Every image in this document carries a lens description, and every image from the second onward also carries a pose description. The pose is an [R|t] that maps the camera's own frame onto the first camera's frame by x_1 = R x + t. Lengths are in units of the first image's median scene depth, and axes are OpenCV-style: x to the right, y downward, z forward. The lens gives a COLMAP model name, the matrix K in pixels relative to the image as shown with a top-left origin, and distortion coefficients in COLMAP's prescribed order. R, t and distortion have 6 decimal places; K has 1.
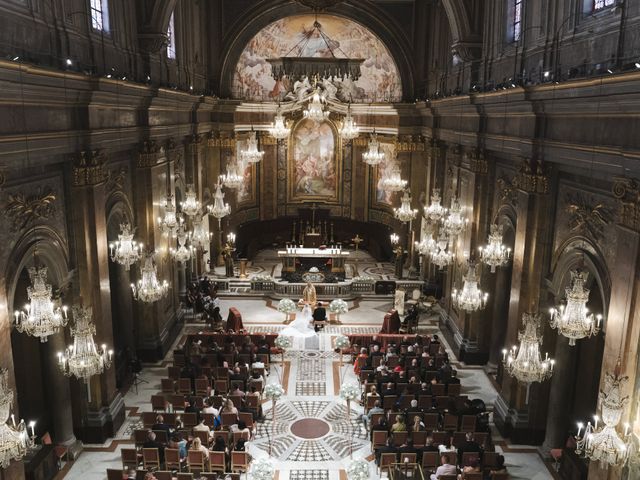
lens RADIAL K [[599.3, 0, 320.3], [0, 599.3, 241.5], [0, 0, 1]] dist [-0.040418, 0.000000]
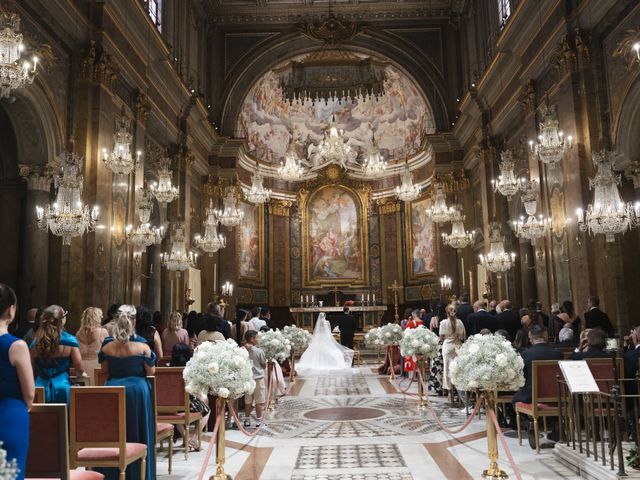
lens RADIAL K [[588.8, 0, 312.7], [0, 588.8, 233.3], [0, 0, 1]] dist [0.018800, 0.005983]
pose [[0.998460, -0.039584, -0.038860, -0.008359], [0.022701, 0.930790, -0.364850, 0.171105], [0.050612, 0.363406, 0.930255, 0.247902]]
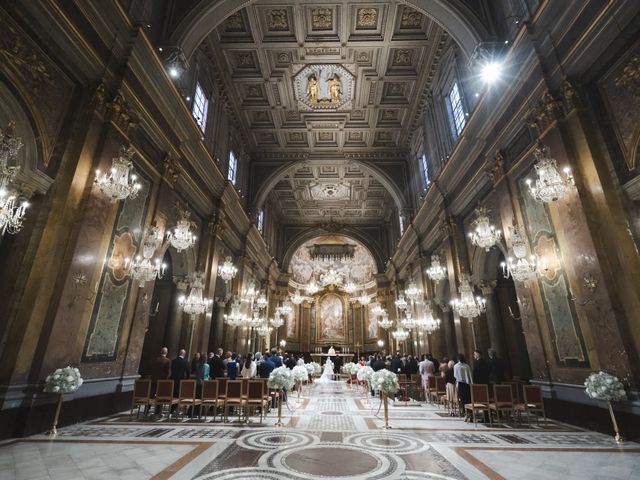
lens RADIAL K [[329.8, 0, 318.8], [0, 329.8, 240.3], [0, 0, 1]] dist [-0.005300, 0.000854]
pose [[0.999016, -0.020819, -0.039163, -0.004696], [-0.003725, 0.840486, -0.541820, 0.212677], [0.044196, 0.541433, 0.839581, 0.060470]]
